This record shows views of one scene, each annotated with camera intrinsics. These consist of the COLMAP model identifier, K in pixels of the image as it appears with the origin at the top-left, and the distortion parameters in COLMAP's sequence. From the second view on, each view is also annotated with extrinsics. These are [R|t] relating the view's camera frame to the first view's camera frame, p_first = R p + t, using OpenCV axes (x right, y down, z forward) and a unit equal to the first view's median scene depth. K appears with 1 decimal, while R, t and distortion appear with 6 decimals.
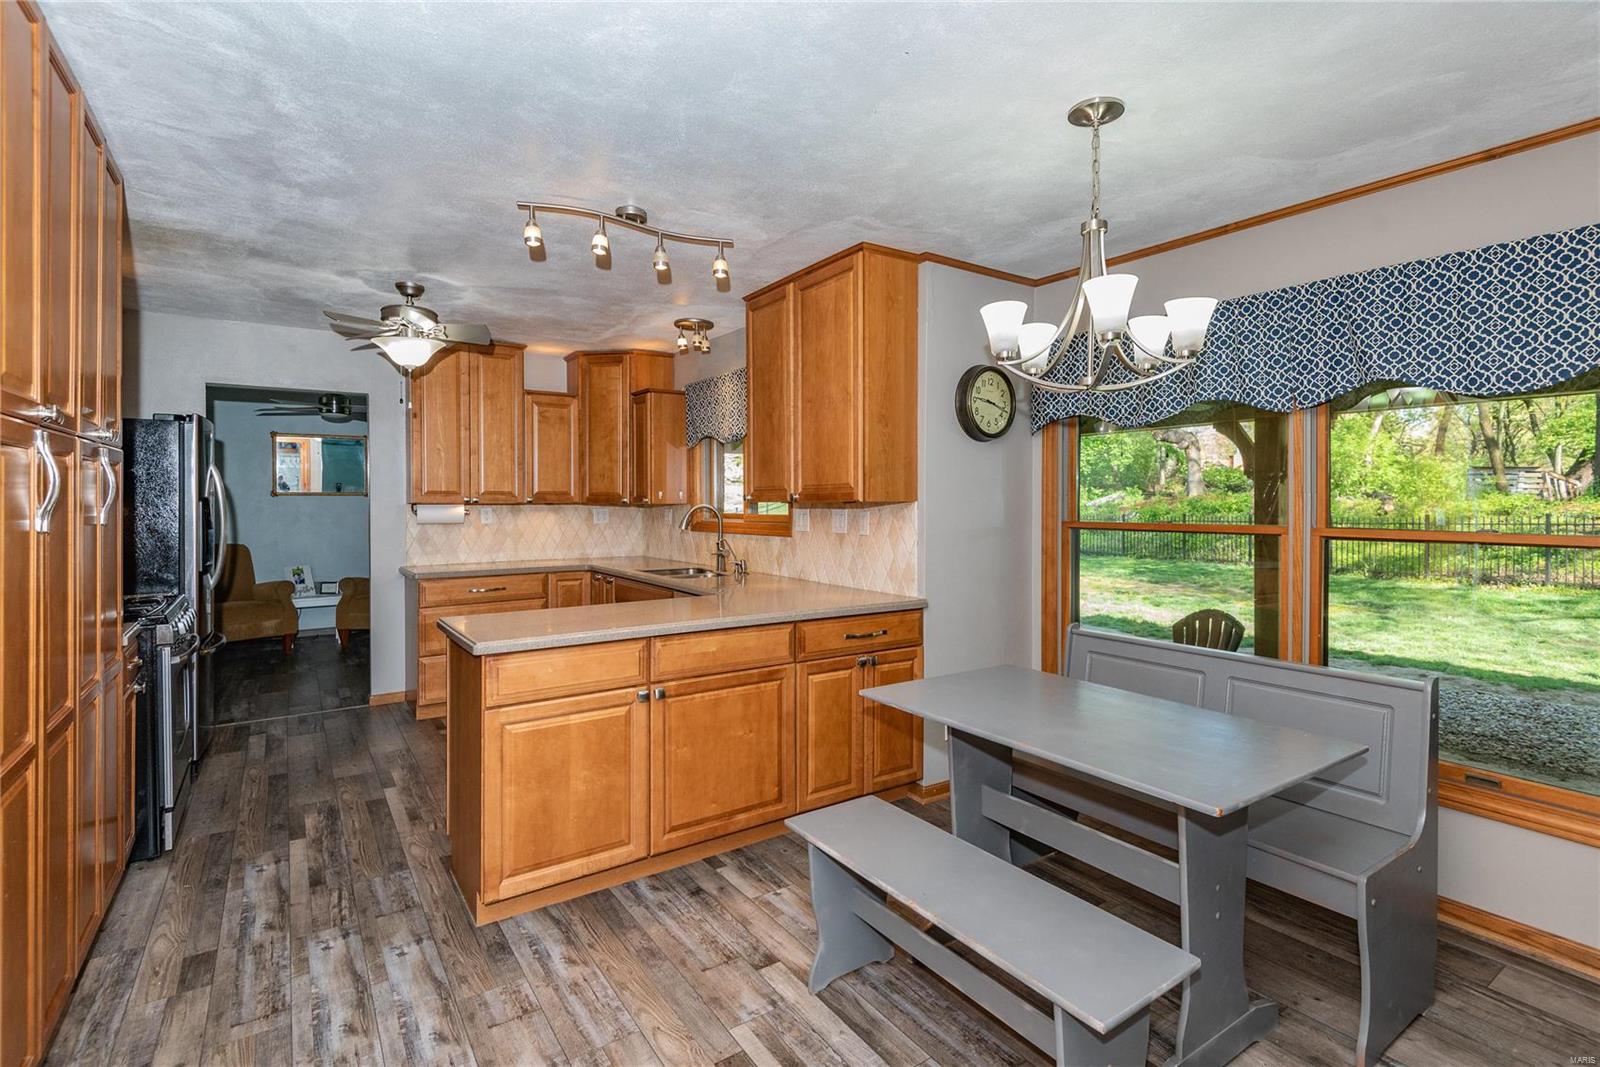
lens RADIAL K [[737.2, 0, 809.1], [0, 737.2, 503.0], [0, 0, 1]] dist [0.026635, -0.013468]
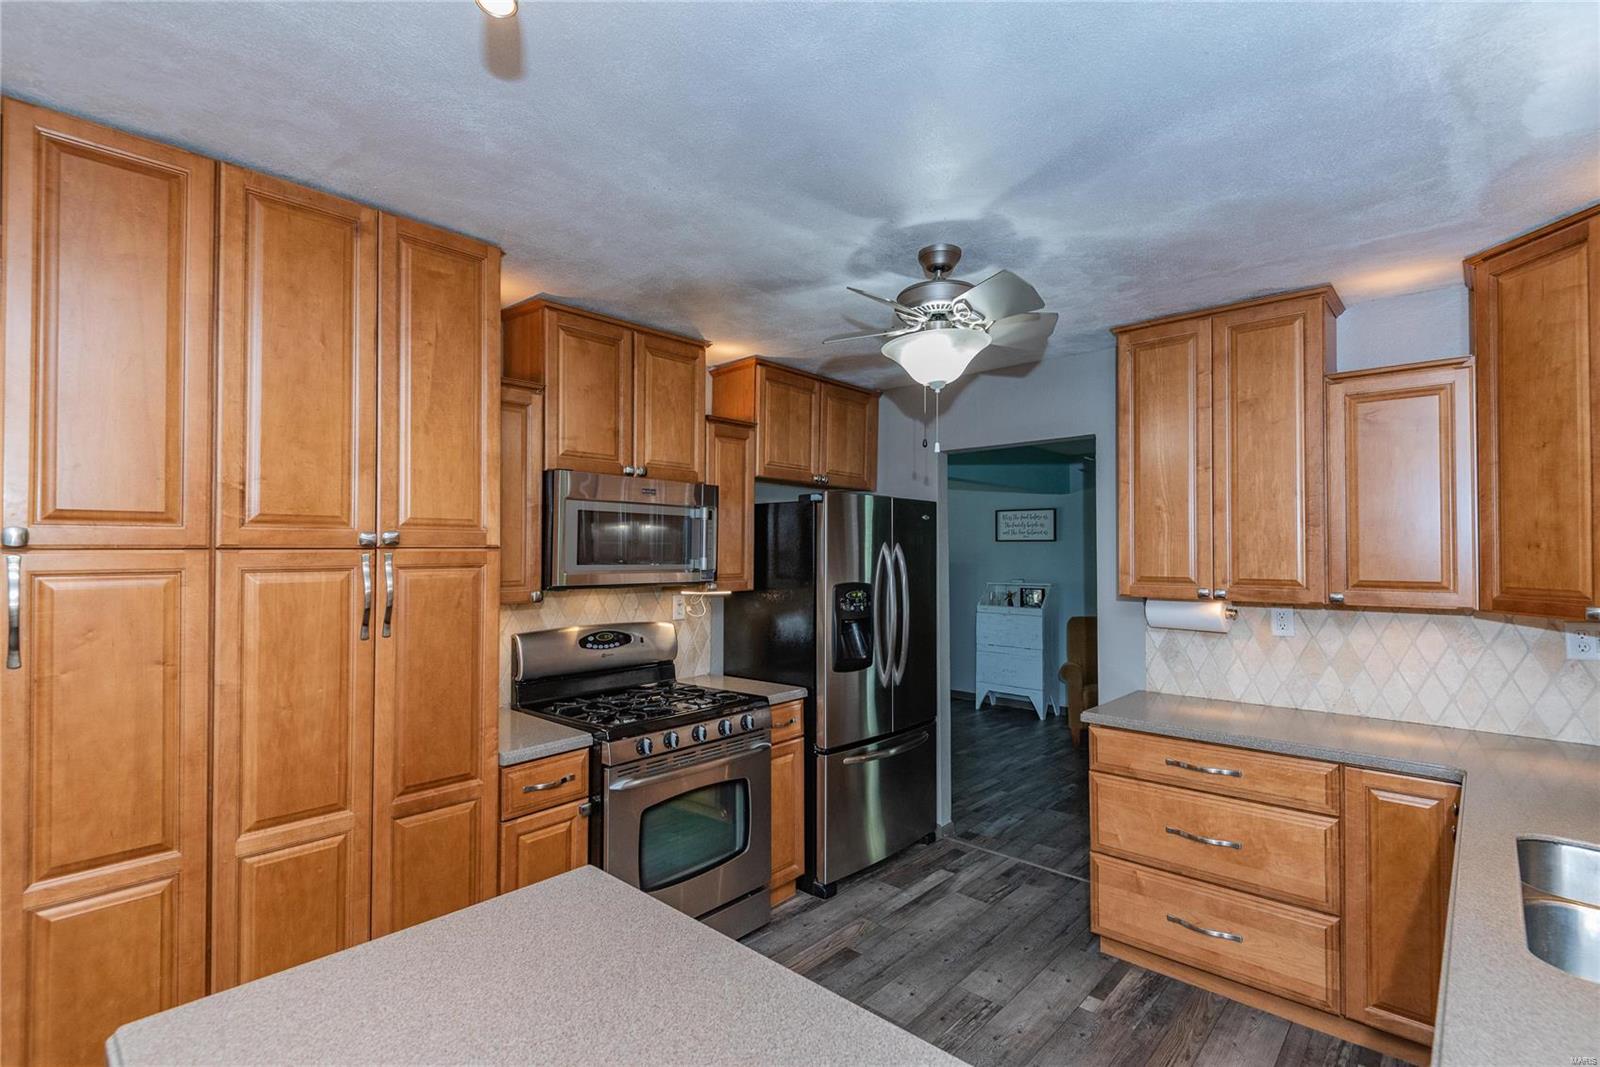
lens RADIAL K [[755.6, 0, 800.0], [0, 755.6, 533.5], [0, 0, 1]] dist [0.005197, -0.000596]
pose [[0.225836, -0.017612, -0.974006, 0.033233], [-0.003461, 0.999816, -0.018881, -0.044635], [0.974159, 0.007635, 0.225734, 0.680579]]
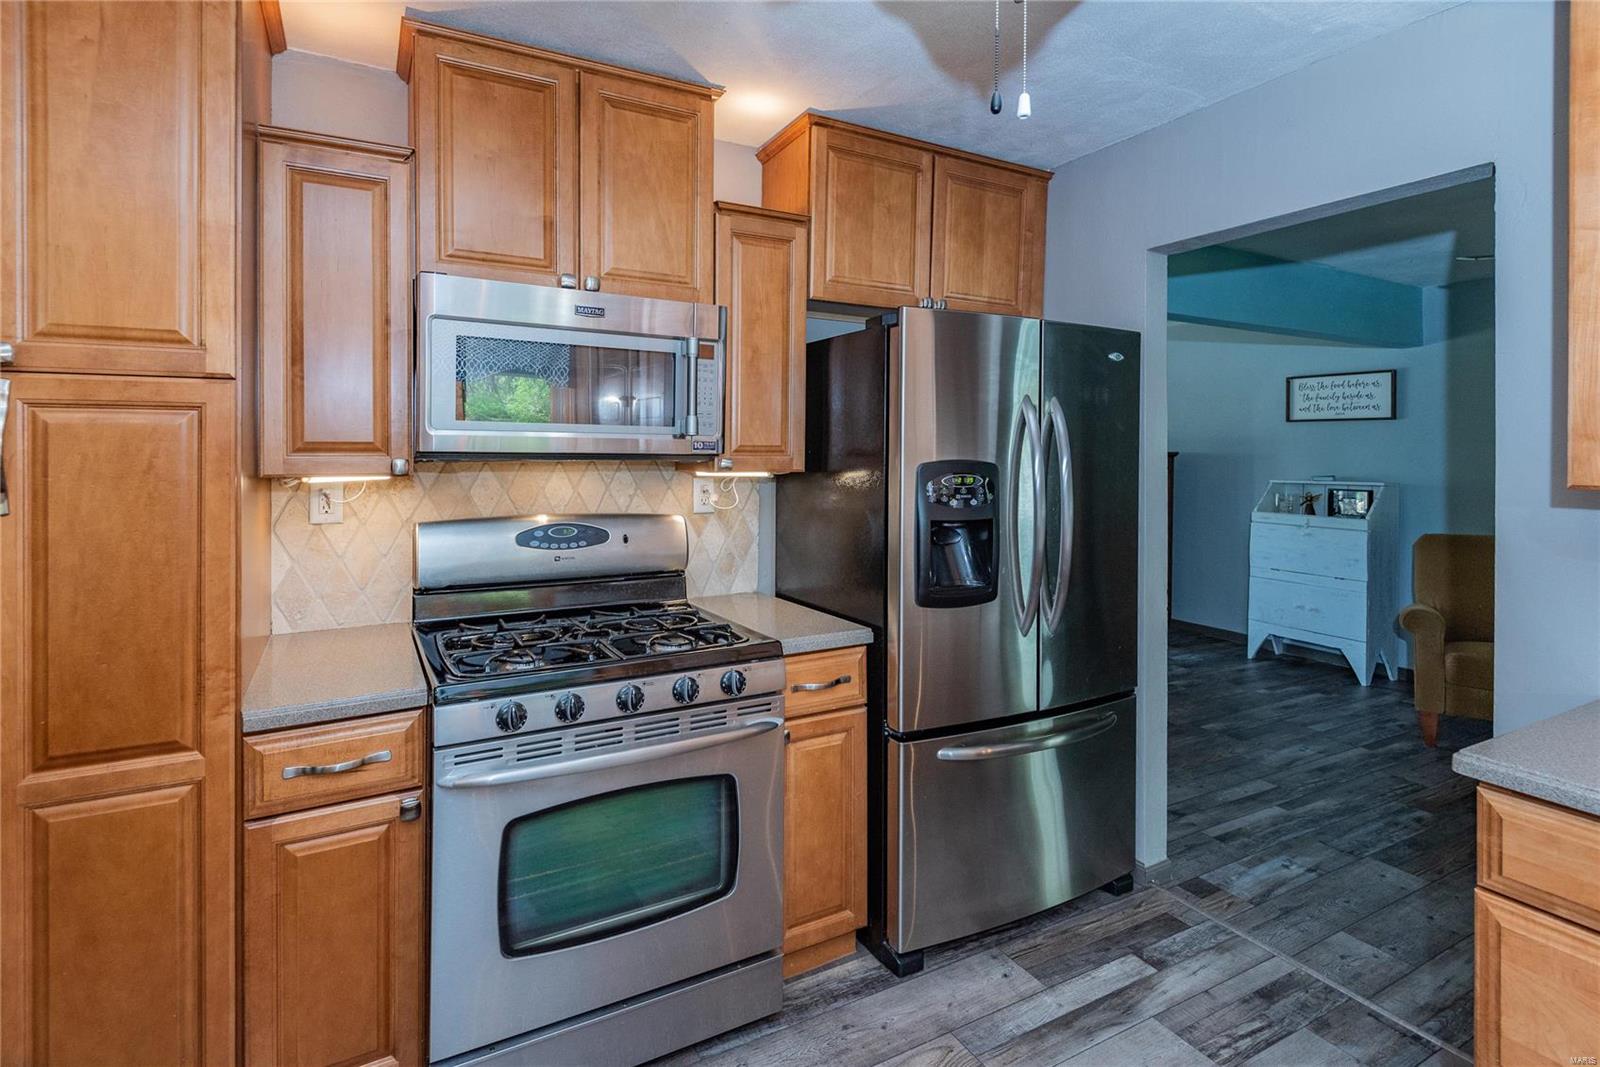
lens RADIAL K [[702.2, 0, 787.8], [0, 702.2, 454.6], [0, 0, 1]] dist [0.022575, -0.012602]
pose [[-0.160749, 0.005118, -0.986982, -0.276483], [-0.004474, 0.999973, 0.005914, -0.013446], [0.986985, 0.005367, -0.160722, 0.883850]]
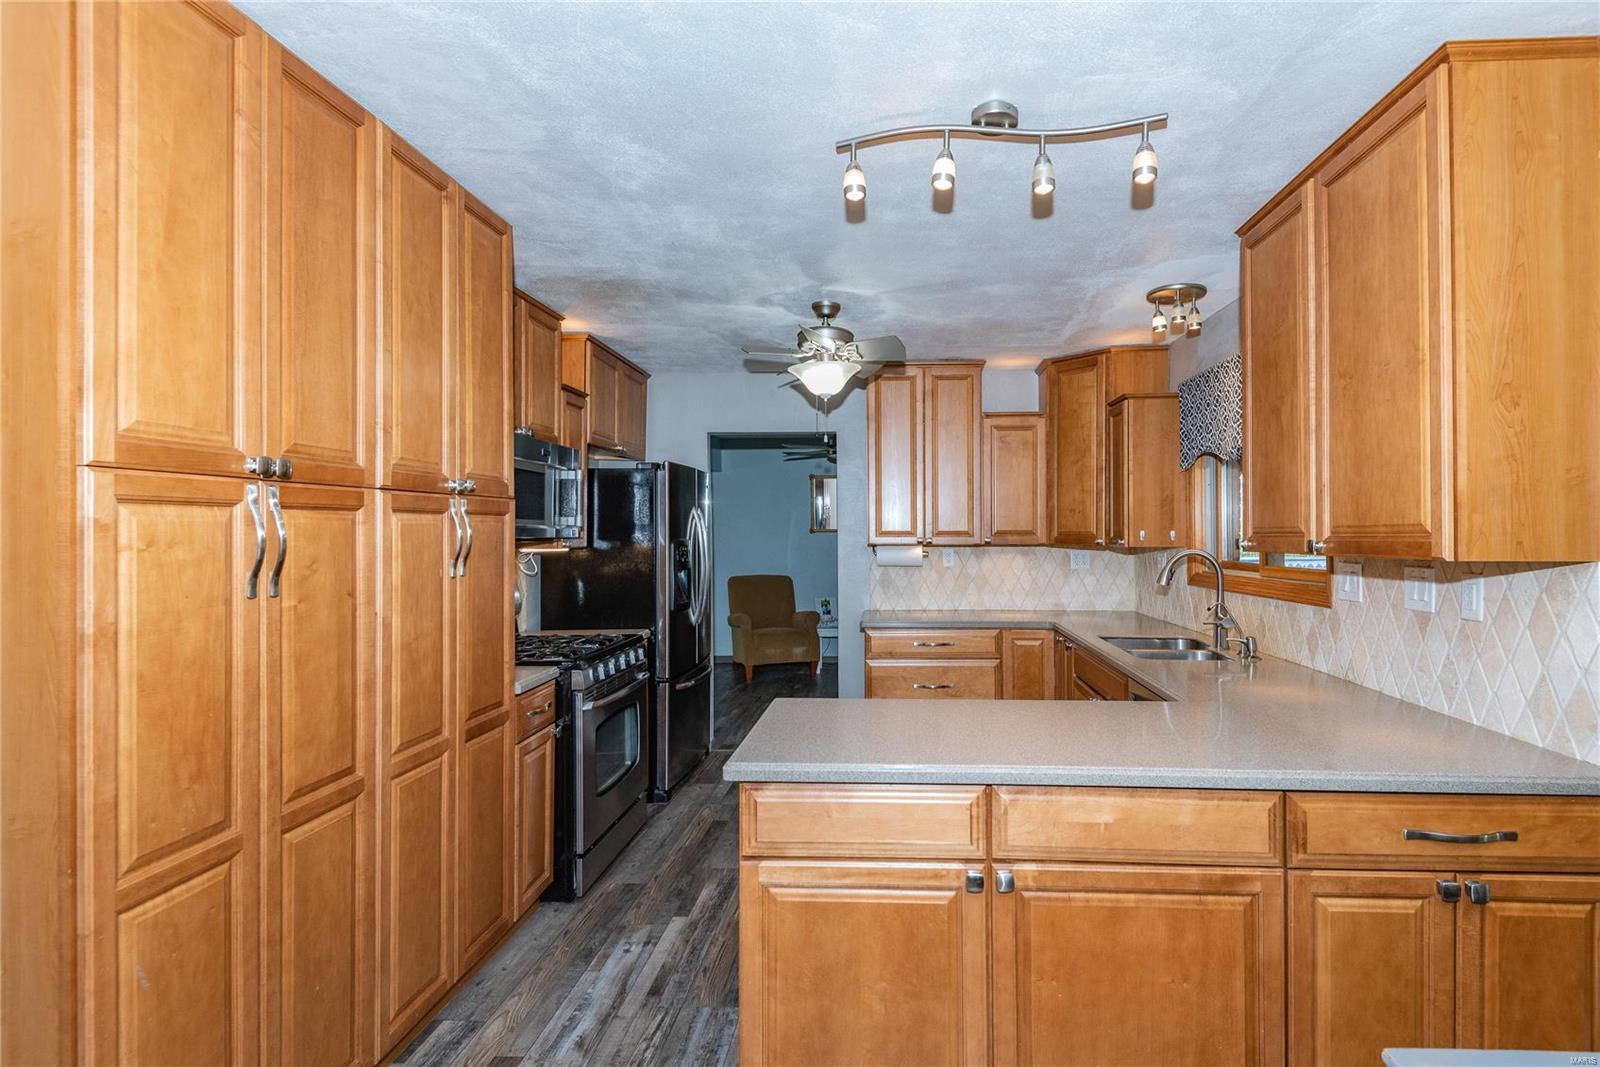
lens RADIAL K [[759.6, 0, 878.6], [0, 759.6, 531.6], [0, 0, 1]] dist [0.026703, -0.016355]
pose [[0.805011, -0.001769, -0.593257, 0.051500], [0.000686, 0.999998, -0.002051, -0.016113], [0.593259, 0.001244, 0.805011, 0.271524]]
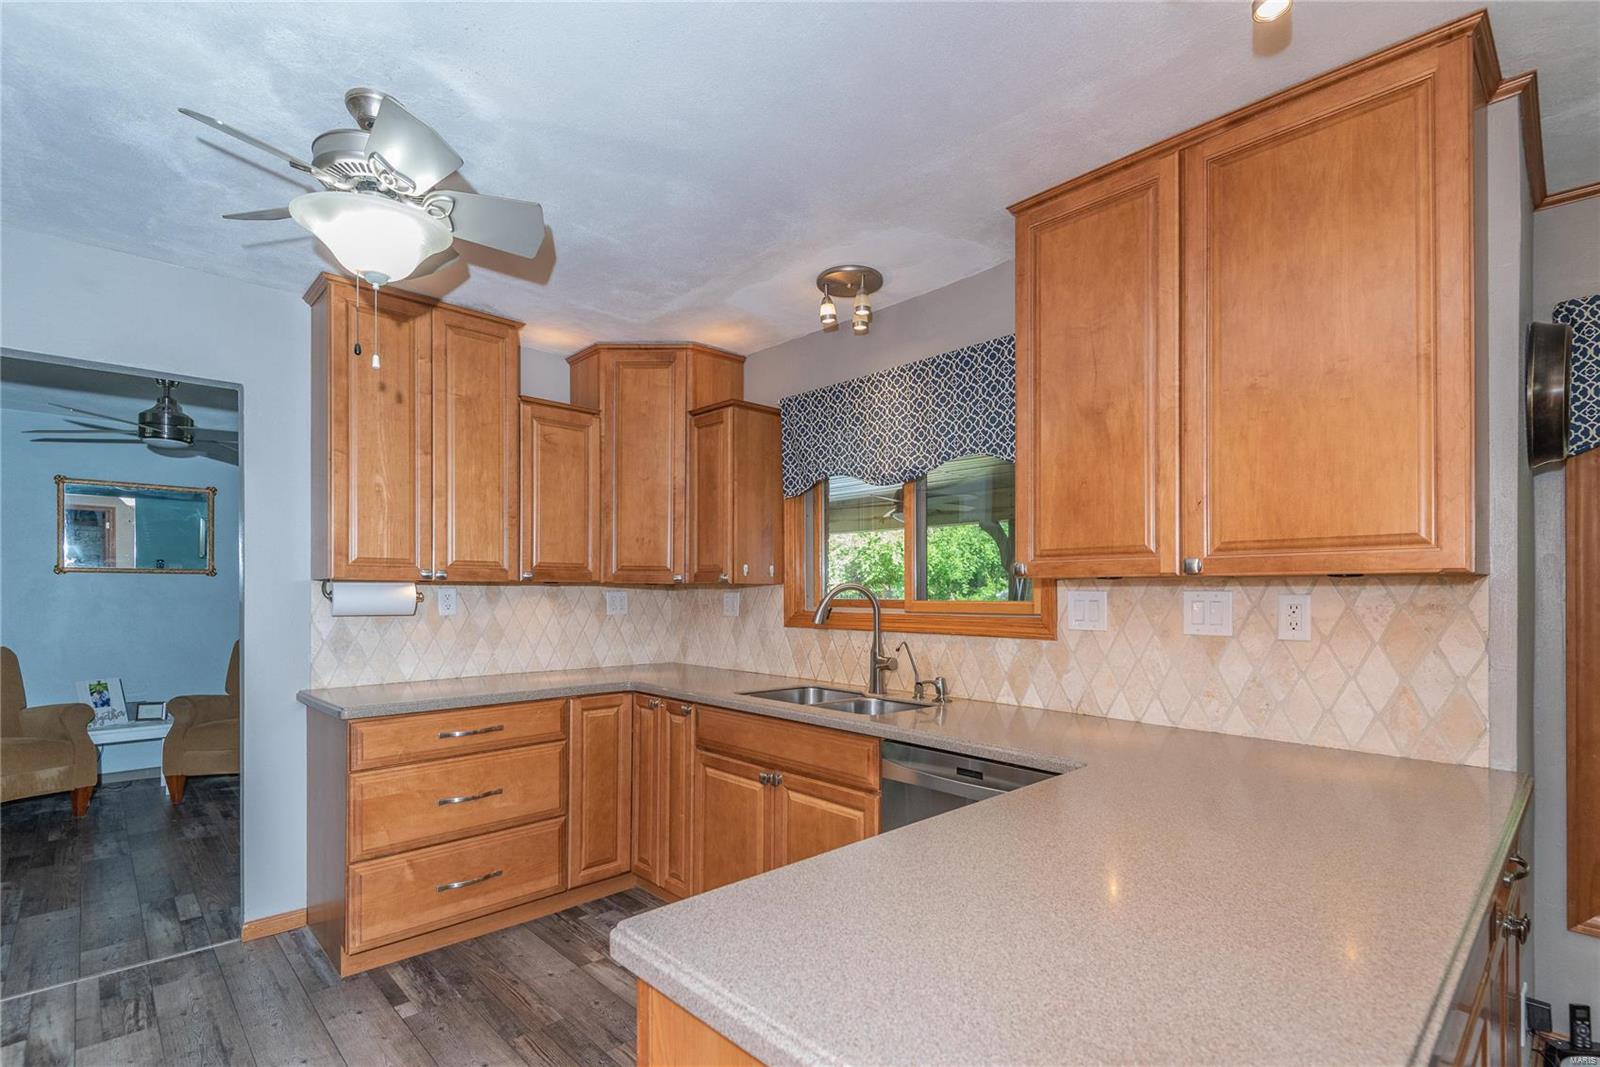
lens RADIAL K [[732.9, 0, 786.4], [0, 732.9, 586.4], [0, 0, 1]] dist [0.004992, 0.000064]
pose [[0.988770, 0.005351, 0.149347, -0.320723], [-0.004213, 0.999960, -0.007931, 0.009938], [-0.149384, 0.007213, 0.988753, 0.463187]]
